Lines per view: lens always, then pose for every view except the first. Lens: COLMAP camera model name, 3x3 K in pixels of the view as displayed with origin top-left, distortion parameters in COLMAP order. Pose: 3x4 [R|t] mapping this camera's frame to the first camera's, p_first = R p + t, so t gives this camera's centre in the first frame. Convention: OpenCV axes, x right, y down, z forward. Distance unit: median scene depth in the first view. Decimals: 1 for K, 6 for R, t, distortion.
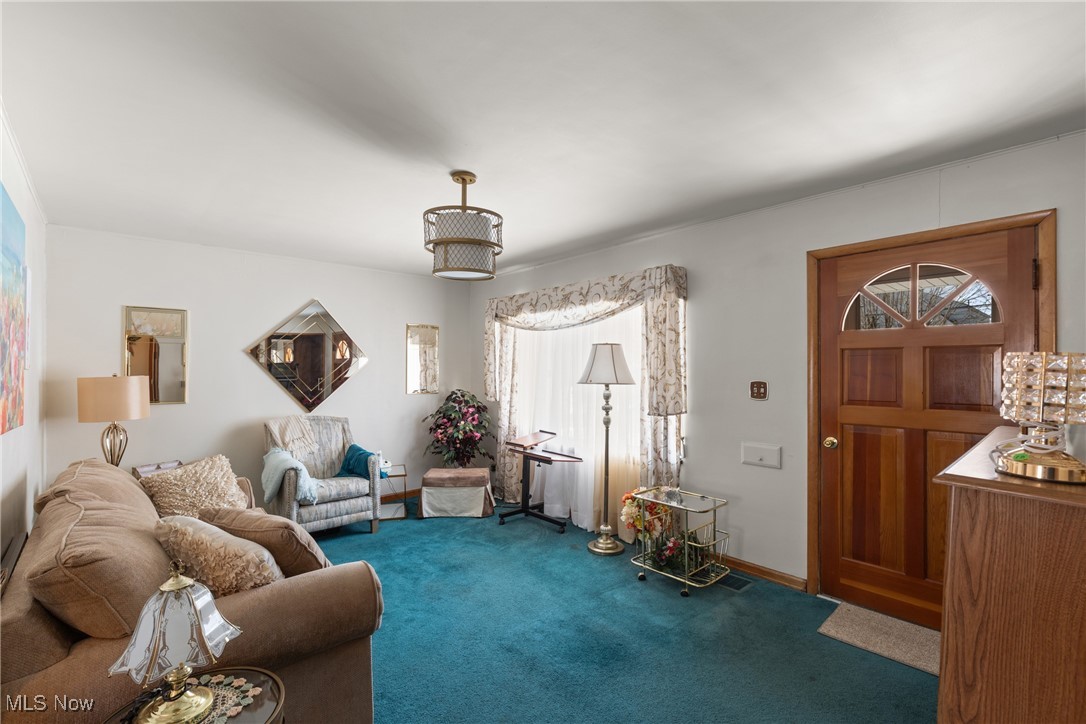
lens RADIAL K [[483.6, 0, 546.0], [0, 483.6, 369.5], [0, 0, 1]] dist [0.004102, -0.000020]
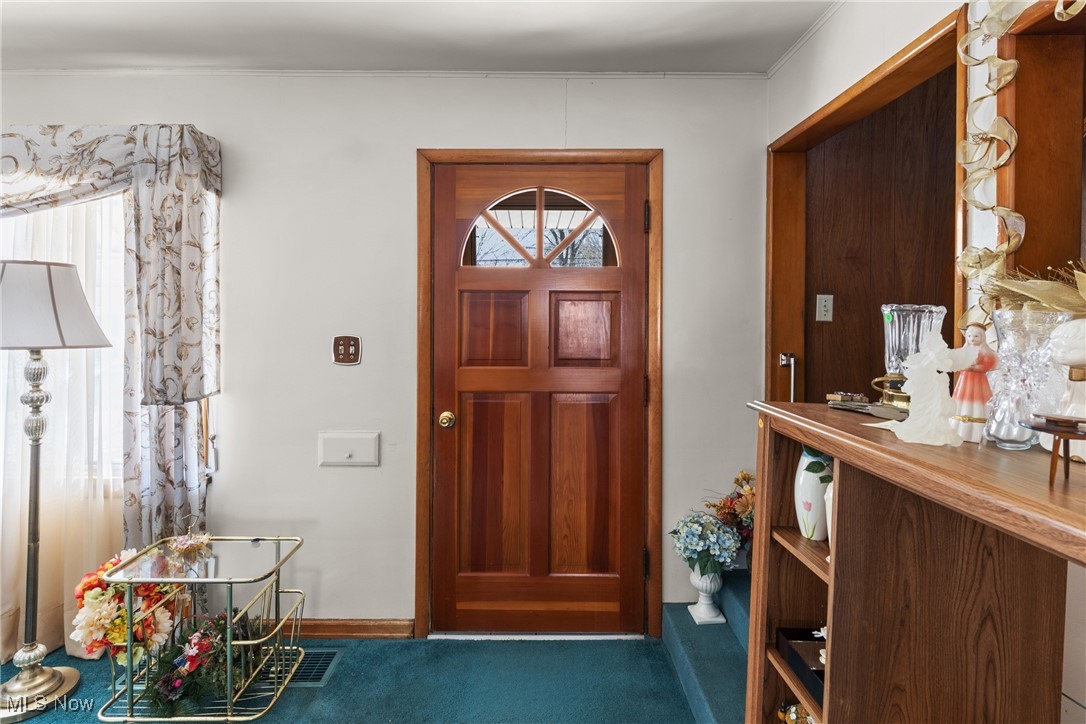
lens RADIAL K [[562.3, 0, 540.3], [0, 562.3, 318.9], [0, 0, 1]] dist [0.011300, -0.001157]
pose [[0.670774, 0.000094, 0.741662, 0.048943], [-0.004357, 0.999983, 0.003814, -0.002578], [-0.741649, -0.005790, 0.670763, 0.279210]]
